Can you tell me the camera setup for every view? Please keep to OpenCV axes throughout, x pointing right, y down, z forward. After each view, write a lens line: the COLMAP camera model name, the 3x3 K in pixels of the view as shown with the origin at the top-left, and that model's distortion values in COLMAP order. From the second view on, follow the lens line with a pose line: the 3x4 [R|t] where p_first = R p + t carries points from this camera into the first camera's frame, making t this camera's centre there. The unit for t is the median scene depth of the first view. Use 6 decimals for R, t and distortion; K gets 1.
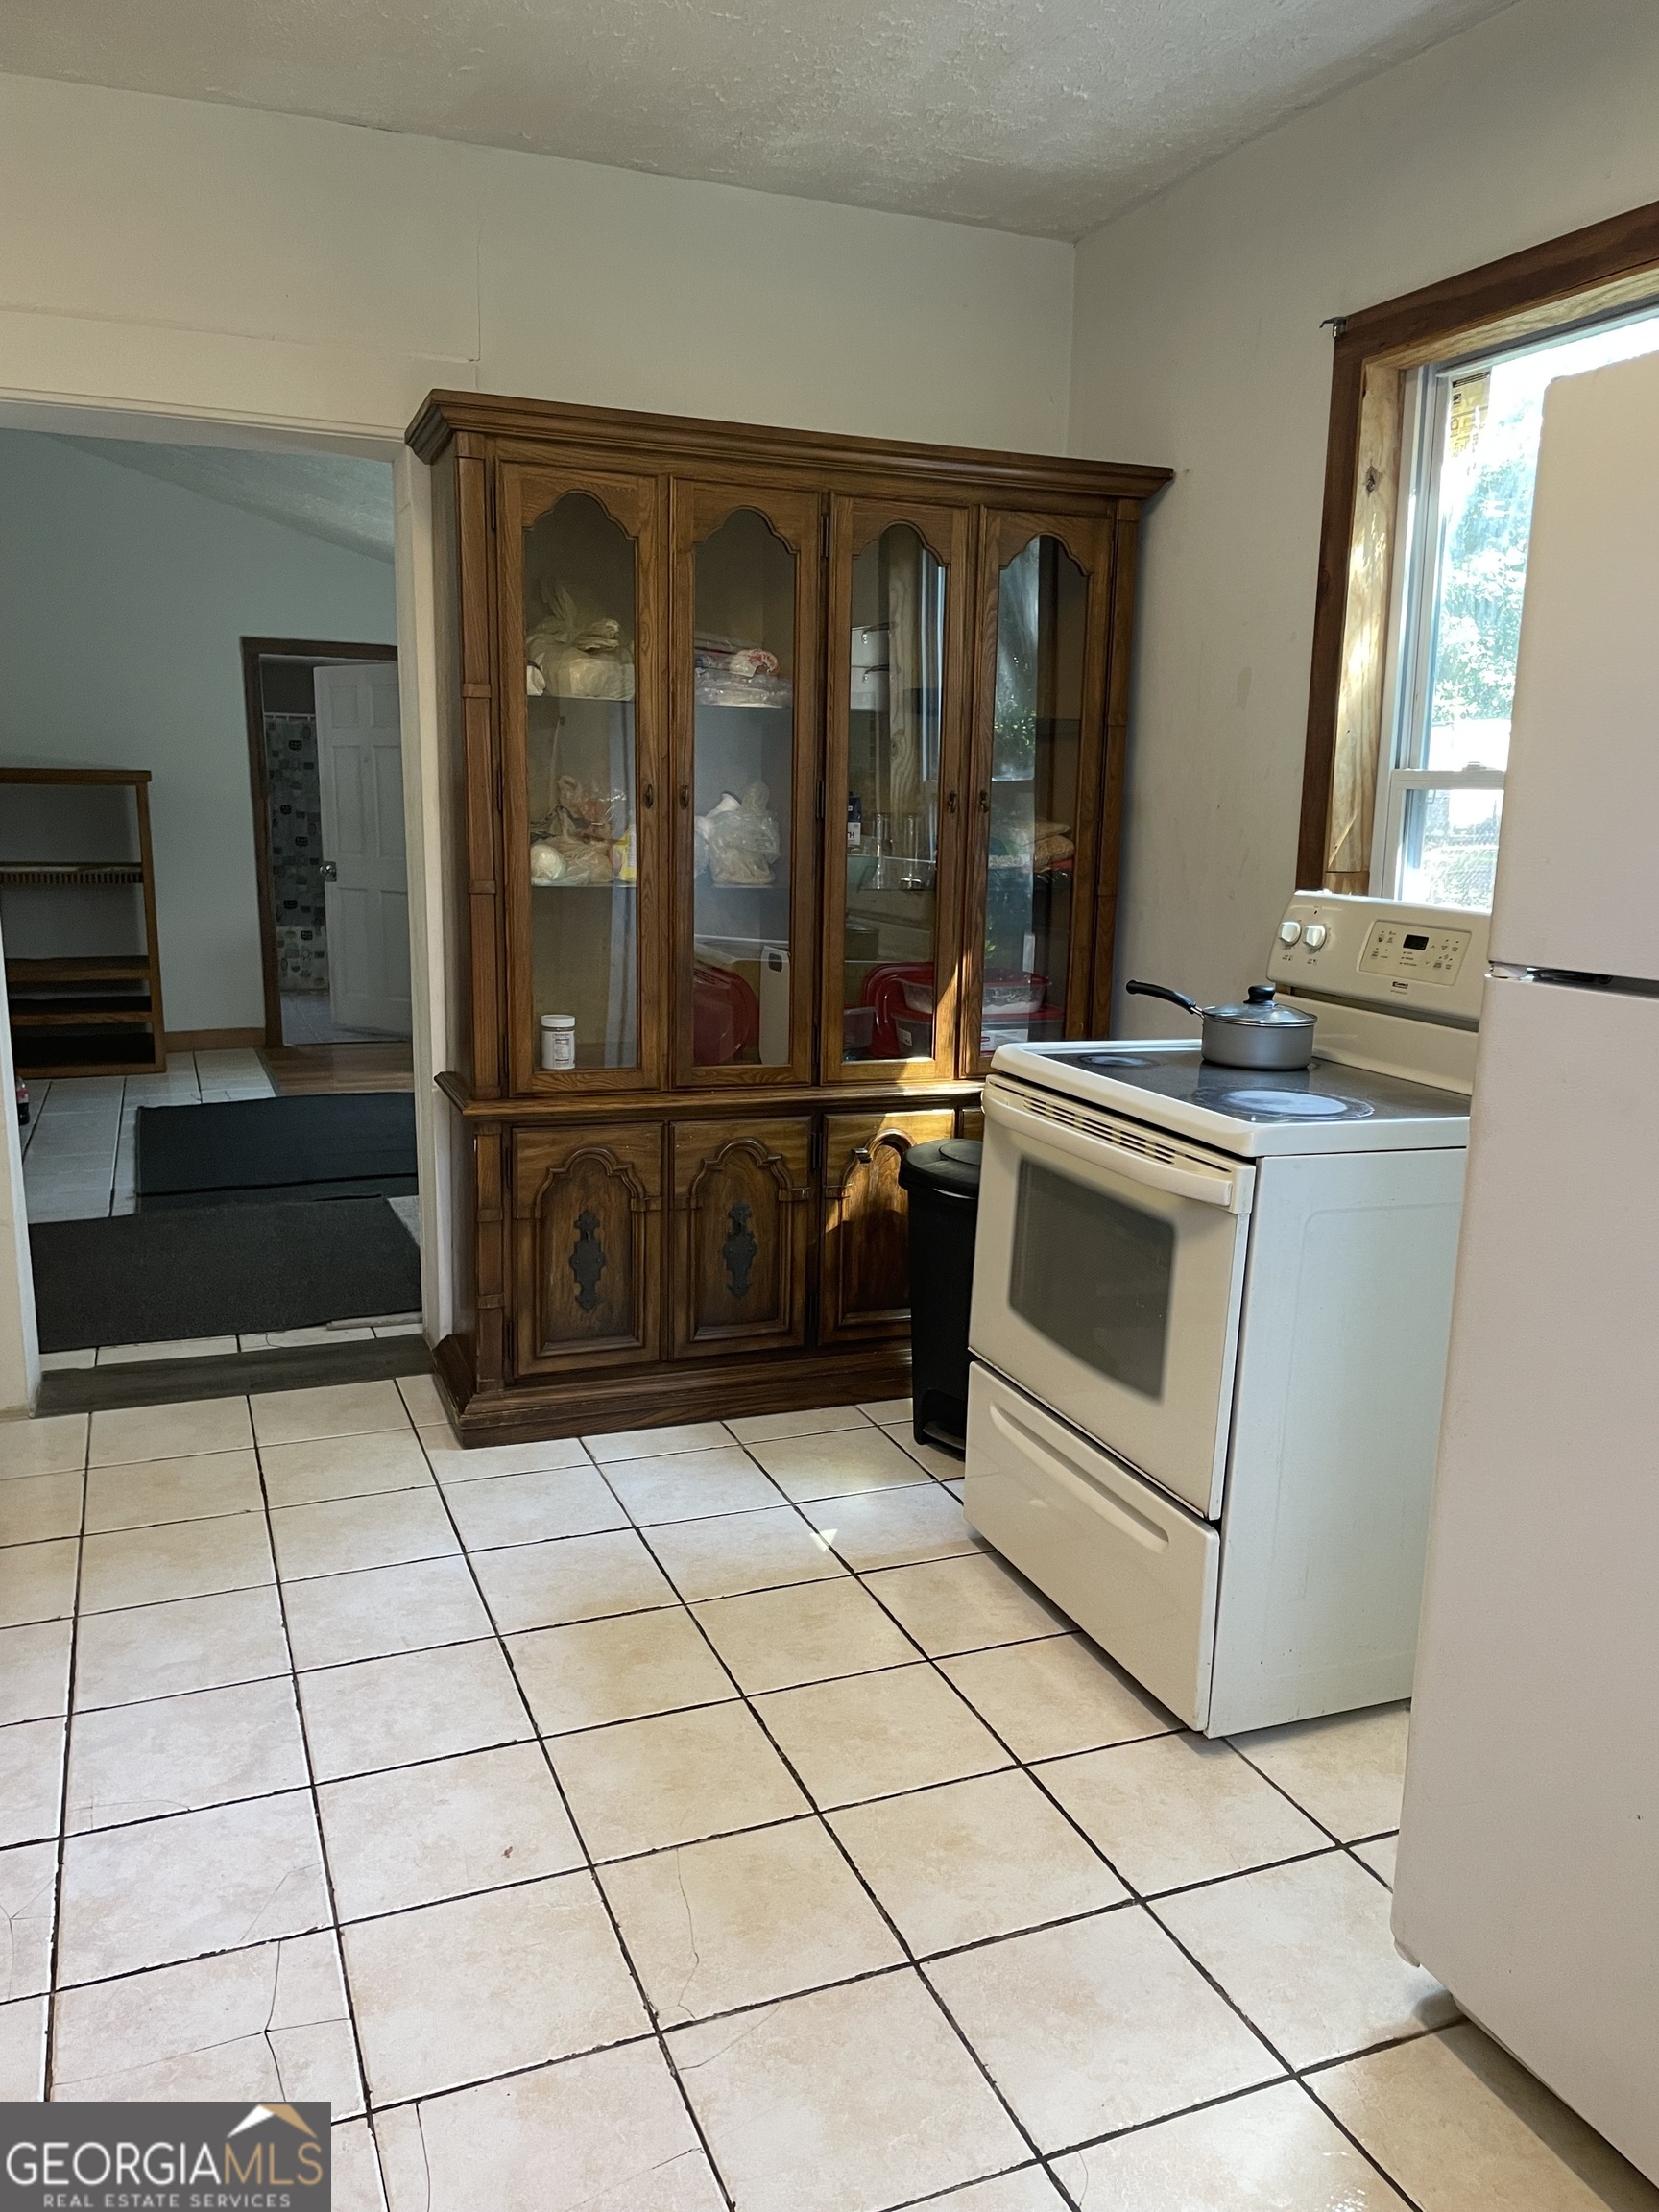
lens RADIAL K [[1653.4, 0, 829.5], [0, 1653.4, 1106.0], [0, 0, 1]] dist [0.100167, -0.121772]
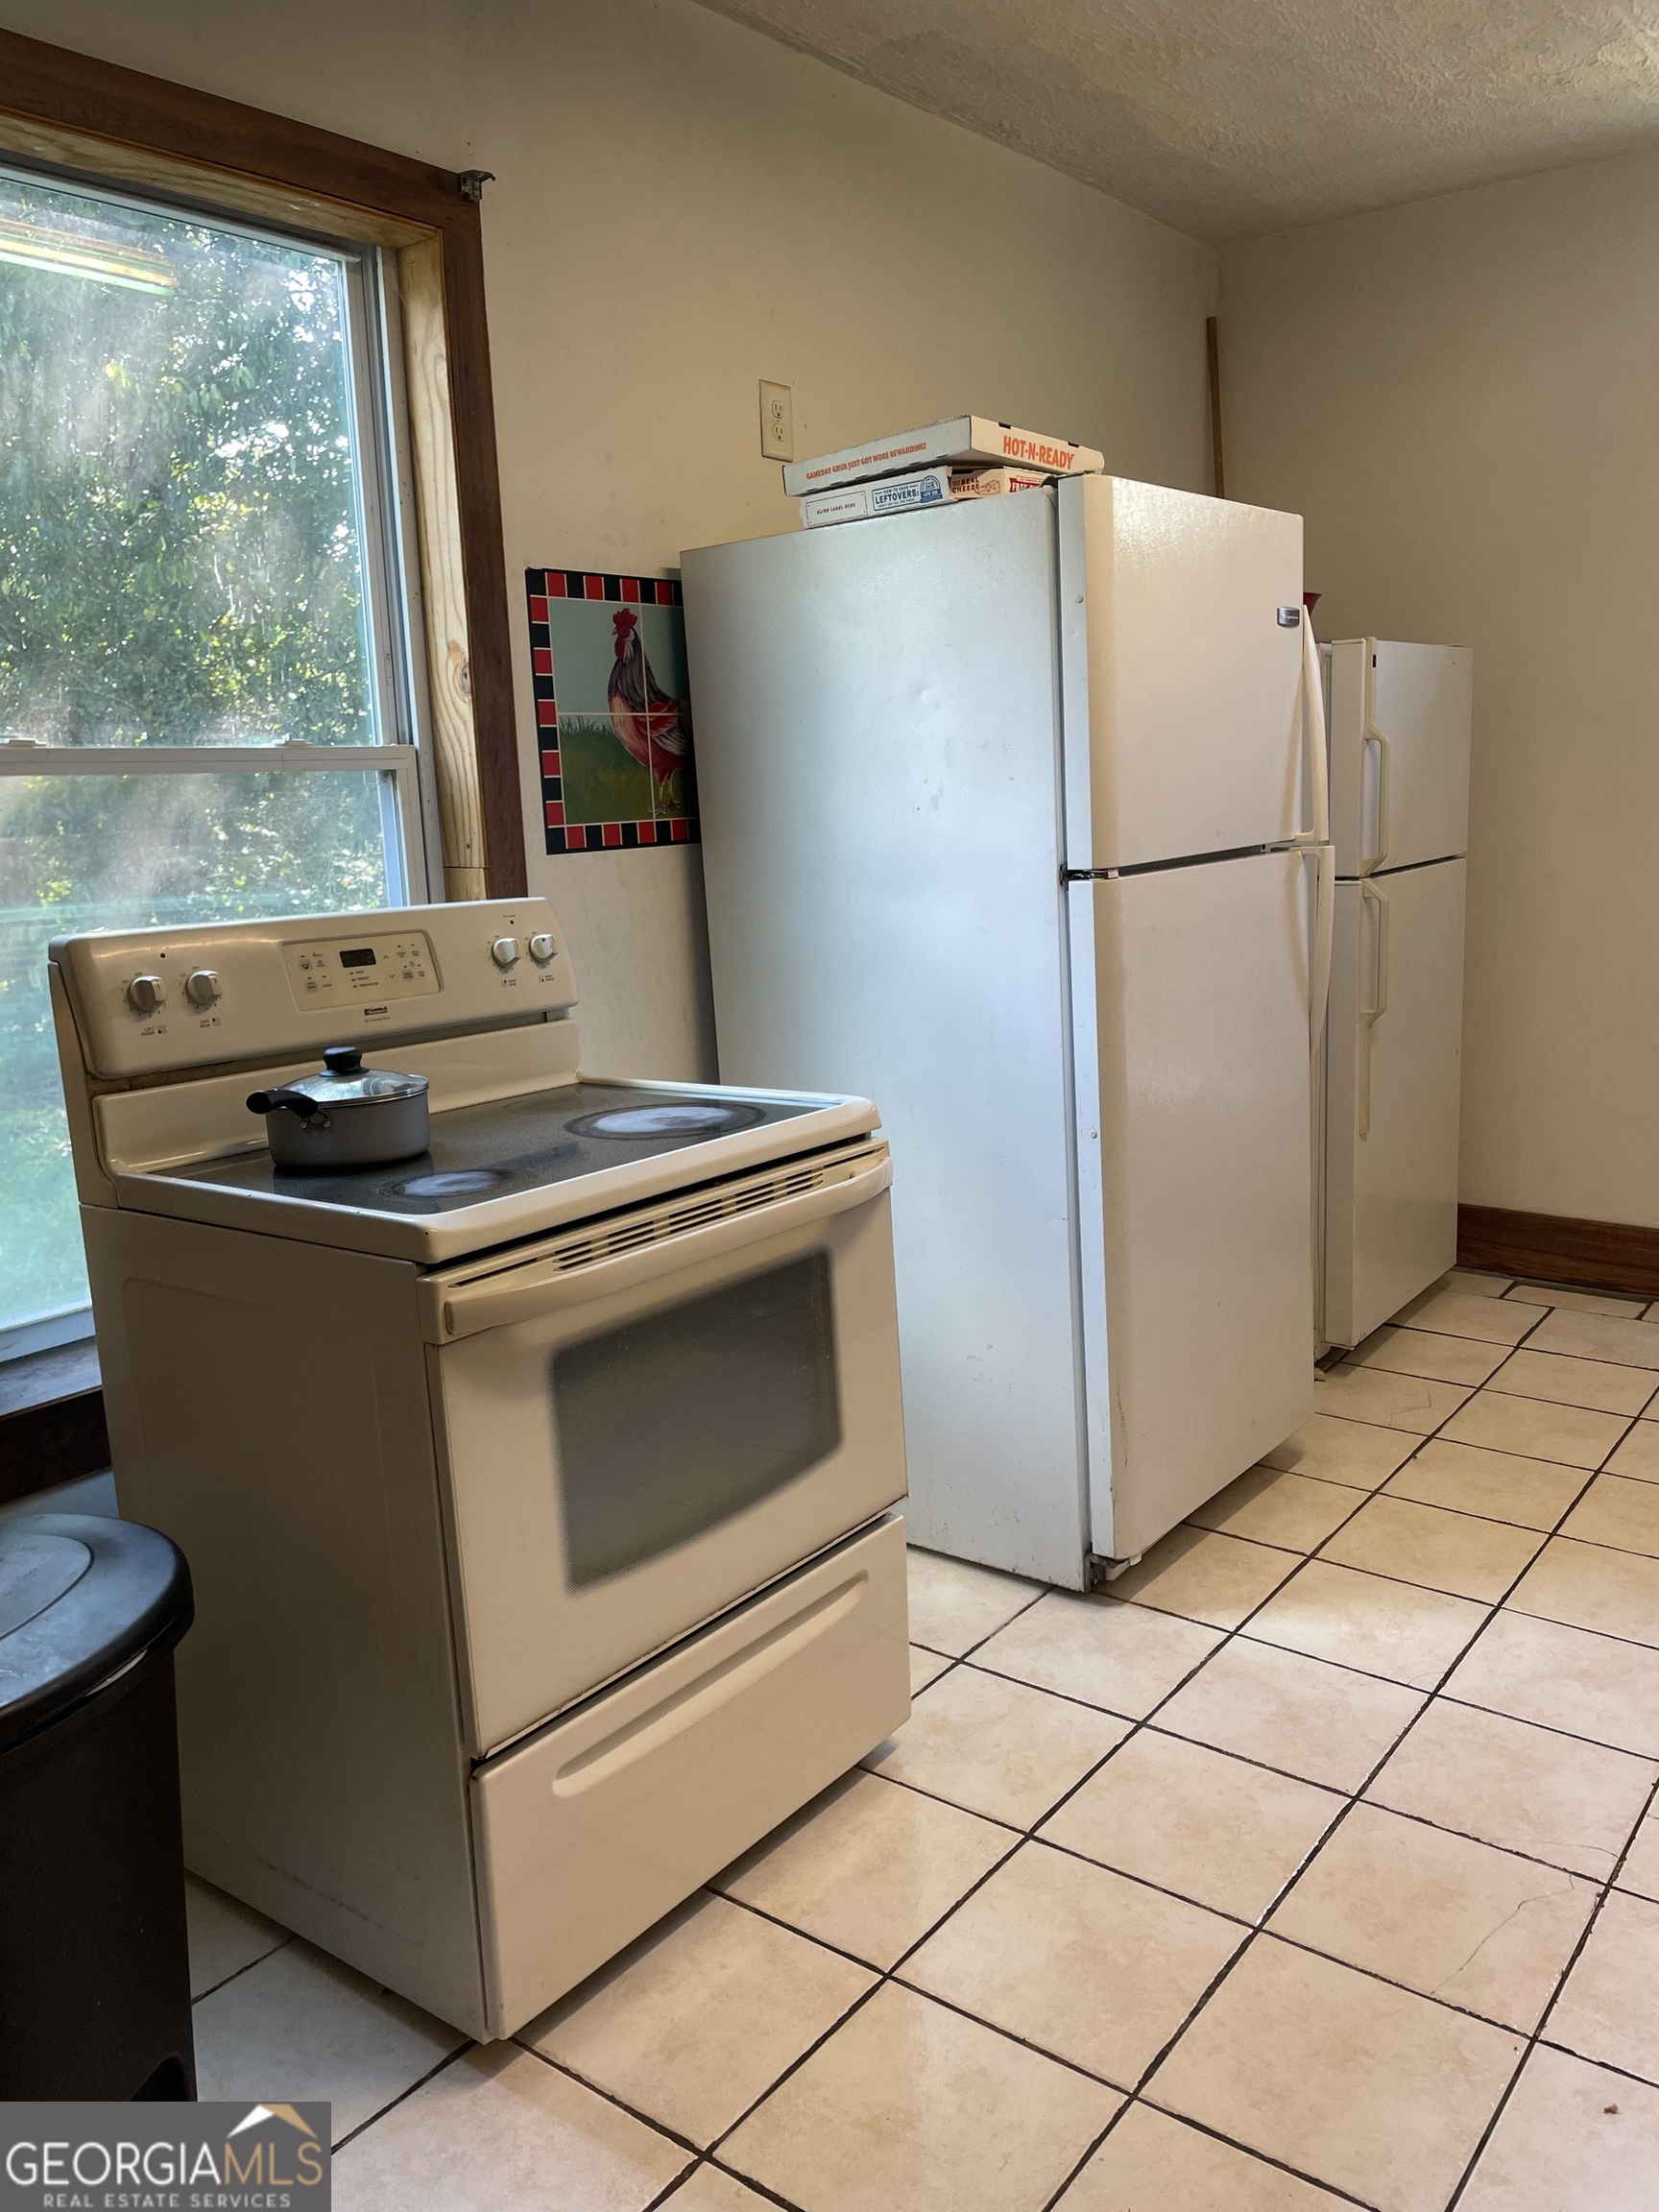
lens RADIAL K [[1673.4, 0, 874.9], [0, 1673.4, 1100.6], [0, 0, 1]] dist [0.095995, -0.121777]
pose [[-0.522731, -0.159418, 0.837460, -0.496029], [0.182899, 0.938513, 0.292818, -0.237466], [-0.832647, 0.306235, -0.461432, 1.249513]]
